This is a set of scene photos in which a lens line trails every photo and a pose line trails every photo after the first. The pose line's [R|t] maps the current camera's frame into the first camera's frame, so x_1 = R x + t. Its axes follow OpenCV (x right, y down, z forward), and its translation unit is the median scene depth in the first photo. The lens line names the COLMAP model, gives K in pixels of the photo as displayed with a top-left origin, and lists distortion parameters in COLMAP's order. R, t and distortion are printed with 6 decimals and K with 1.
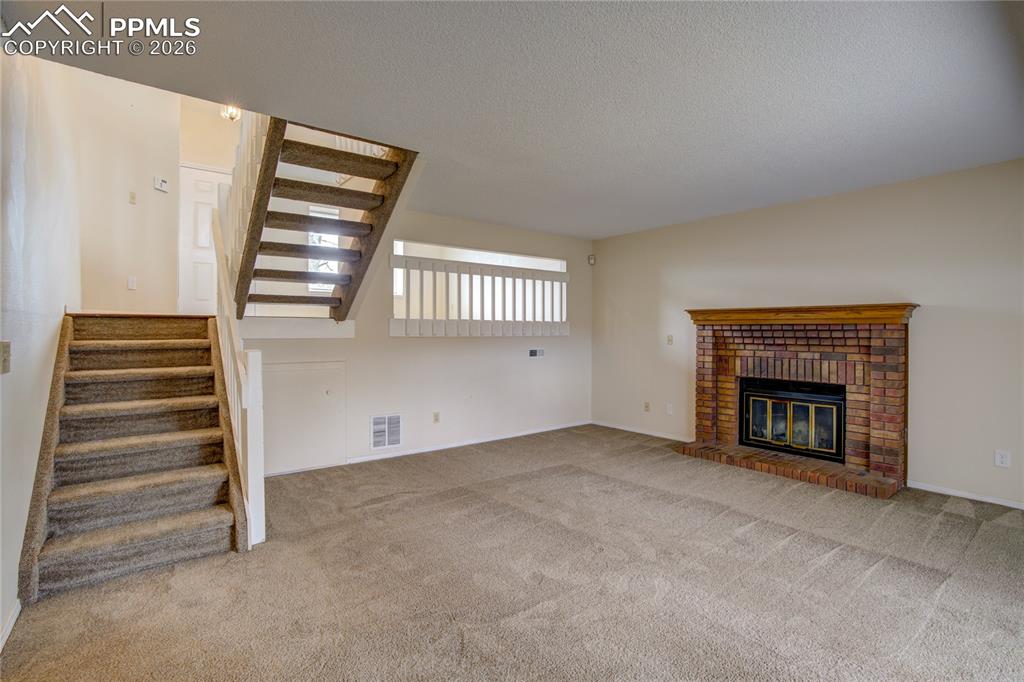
lens RADIAL K [[493.5, 0, 514.1], [0, 493.5, 329.0], [0, 0, 1]] dist [-0.001702, 0.000278]
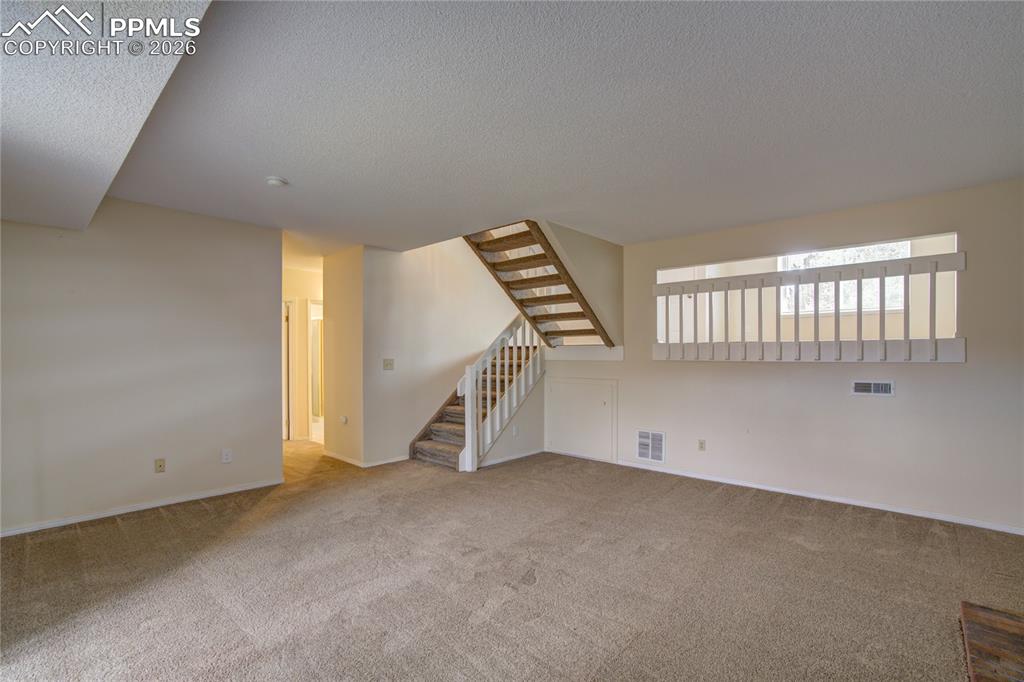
lens RADIAL K [[474.5, 0, 510.1], [0, 474.5, 358.6], [0, 0, 1]] dist [-0.001459, 0.000075]
pose [[0.176265, 0.000016, -0.984343, 0.811045], [0.002204, 0.999997, 0.000411, 0.011969], [0.984340, -0.002242, 0.176264, 0.559187]]
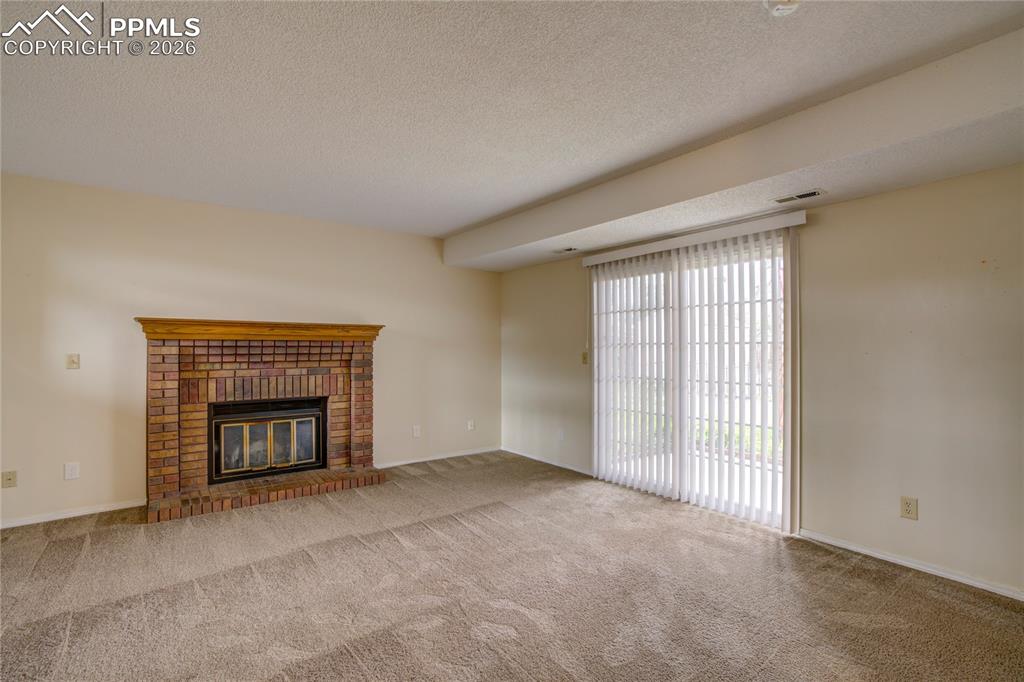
lens RADIAL K [[476.7, 0, 507.9], [0, 476.7, 338.6], [0, 0, 1]] dist [-0.003268, 0.000259]
pose [[0.023509, 0.017257, 0.999575, -0.354484], [-0.003098, 0.999847, -0.017188, 0.001426], [-0.999719, -0.002692, 0.023559, 0.518871]]
